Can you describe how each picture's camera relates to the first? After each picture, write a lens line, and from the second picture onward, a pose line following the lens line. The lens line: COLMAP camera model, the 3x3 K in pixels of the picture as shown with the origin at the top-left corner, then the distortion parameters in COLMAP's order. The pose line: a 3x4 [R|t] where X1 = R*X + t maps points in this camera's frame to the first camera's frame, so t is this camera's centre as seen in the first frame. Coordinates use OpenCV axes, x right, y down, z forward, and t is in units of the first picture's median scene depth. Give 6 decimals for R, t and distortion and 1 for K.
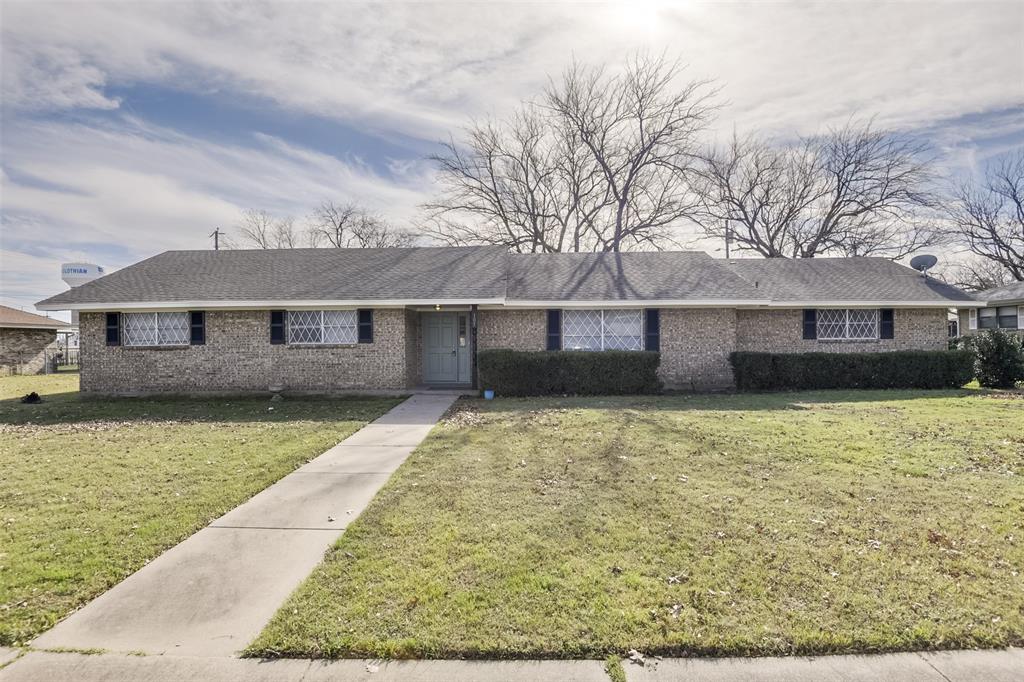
lens RADIAL K [[511.1, 0, 512.0], [0, 511.1, 341.0], [0, 0, 1]] dist [0.012946, -0.019112]
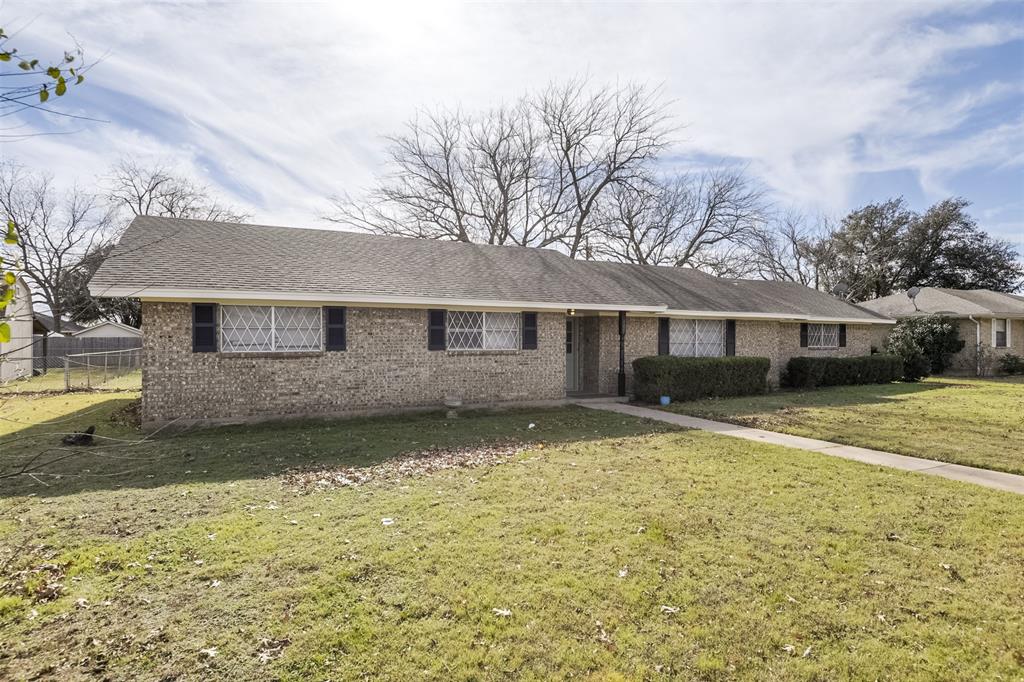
lens RADIAL K [[554.6, 0, 480.5], [0, 554.6, 344.8], [0, 0, 1]] dist [0.029666, 0.000099]
pose [[0.888311, 0.006222, 0.459200, -0.796510], [-0.004934, 0.999980, -0.004005, 0.000383], [-0.459215, 0.001292, 0.888324, 0.161728]]
